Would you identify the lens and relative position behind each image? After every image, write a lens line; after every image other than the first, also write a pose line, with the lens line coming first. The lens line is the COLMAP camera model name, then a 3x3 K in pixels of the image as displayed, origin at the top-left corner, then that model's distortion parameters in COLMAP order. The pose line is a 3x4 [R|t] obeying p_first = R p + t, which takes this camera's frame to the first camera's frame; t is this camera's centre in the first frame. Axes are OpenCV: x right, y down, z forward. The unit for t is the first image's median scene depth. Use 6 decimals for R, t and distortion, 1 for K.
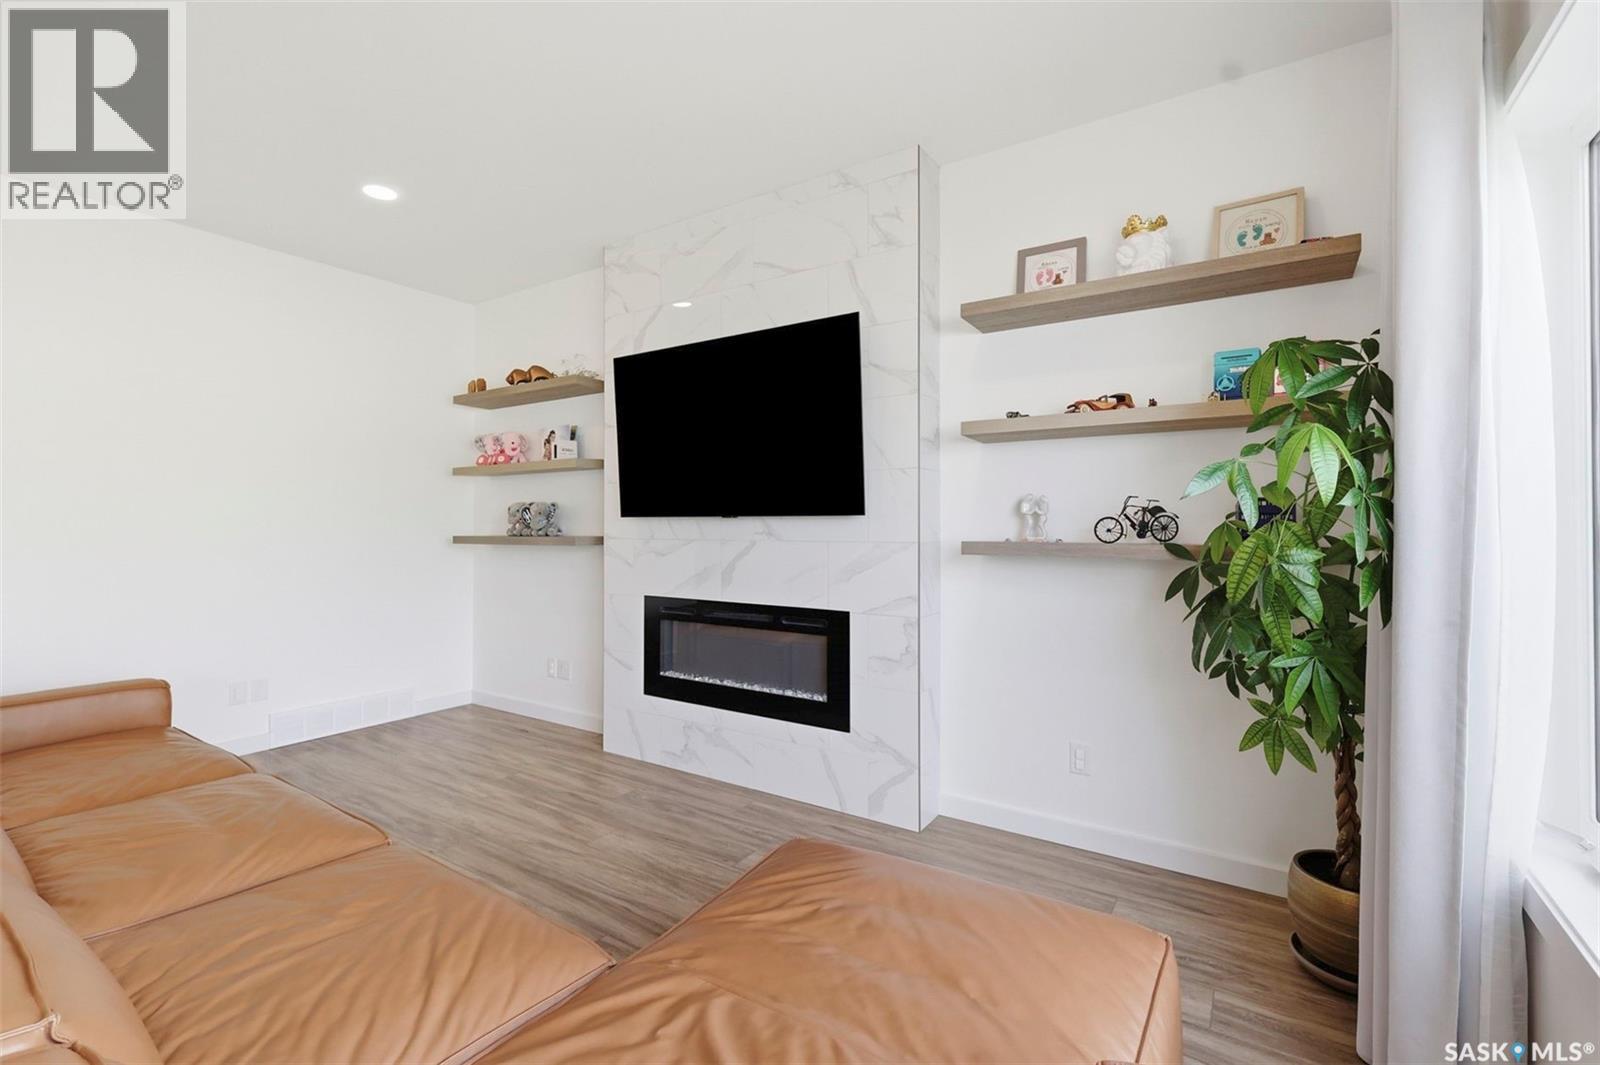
lens RADIAL K [[711.5, 0, 802.8], [0, 711.5, 522.7], [0, 0, 1]] dist [-0.001698, -0.000504]
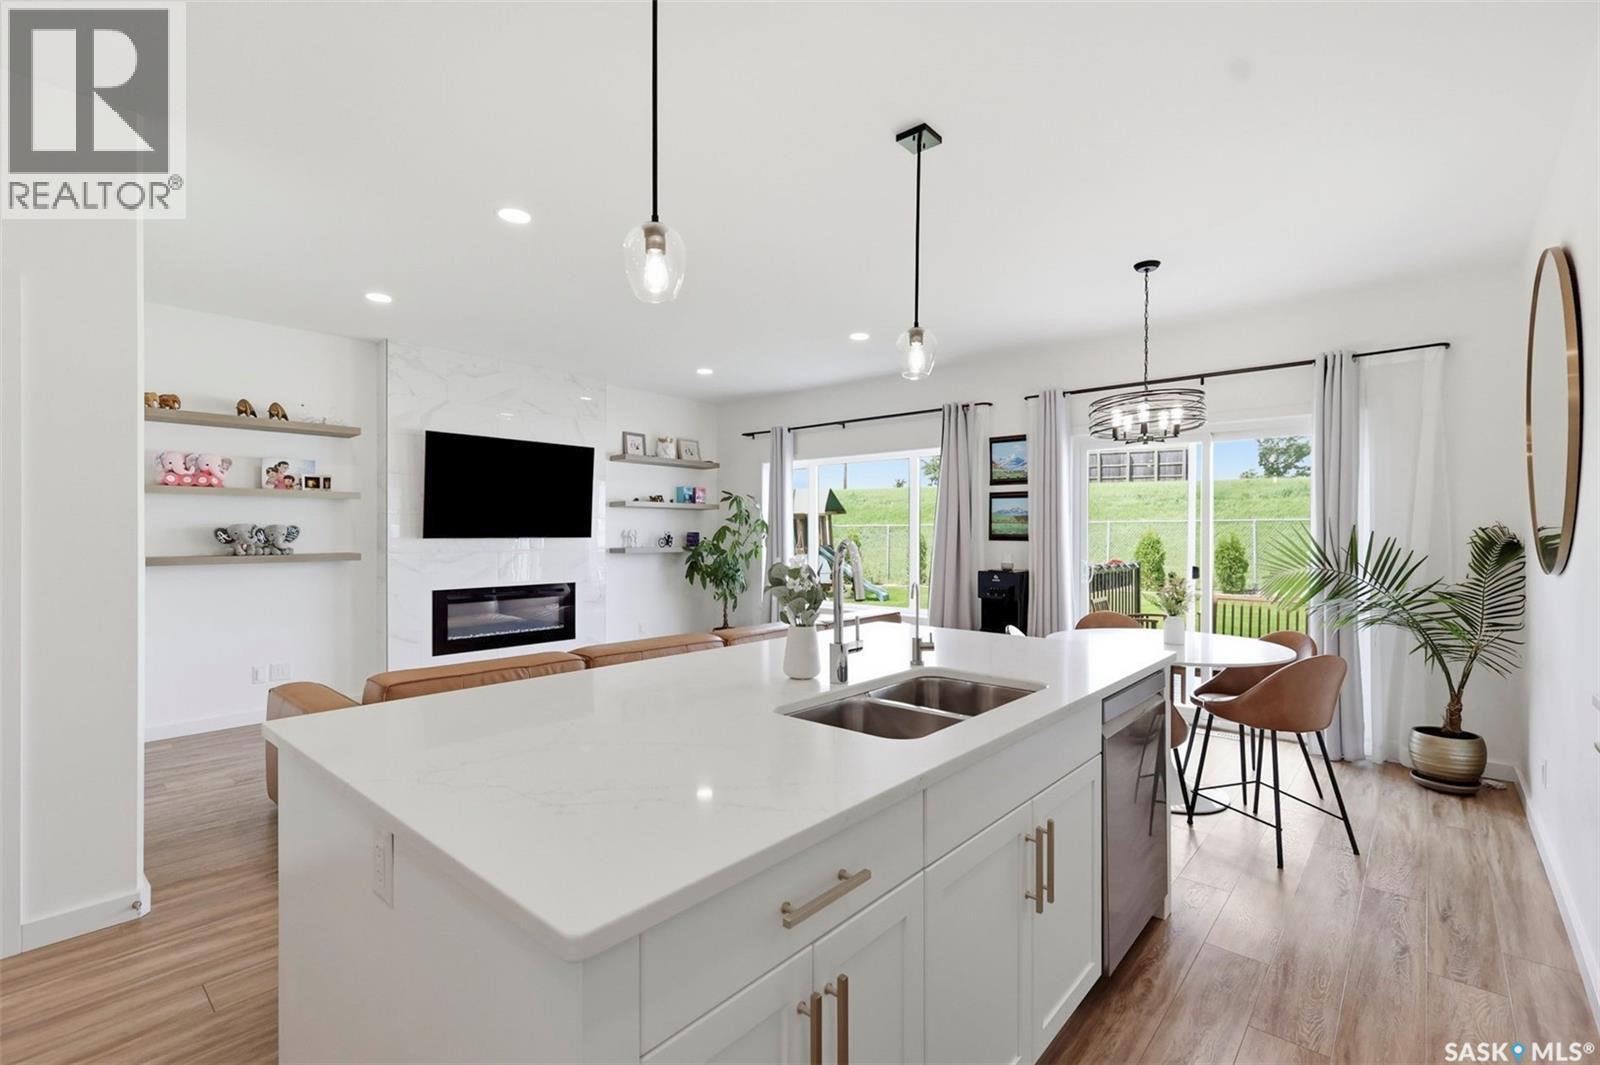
lens RADIAL K [[711.5, 0, 802.4], [0, 711.5, 537.5], [0, 0, 1]] dist [-0.001698, -0.000504]
pose [[0.145176, 0.003676, 0.989399, -1.758119], [0.011838, 0.999915, -0.005453, 0.010235], [-0.989335, 0.012504, 0.145120, 0.016433]]
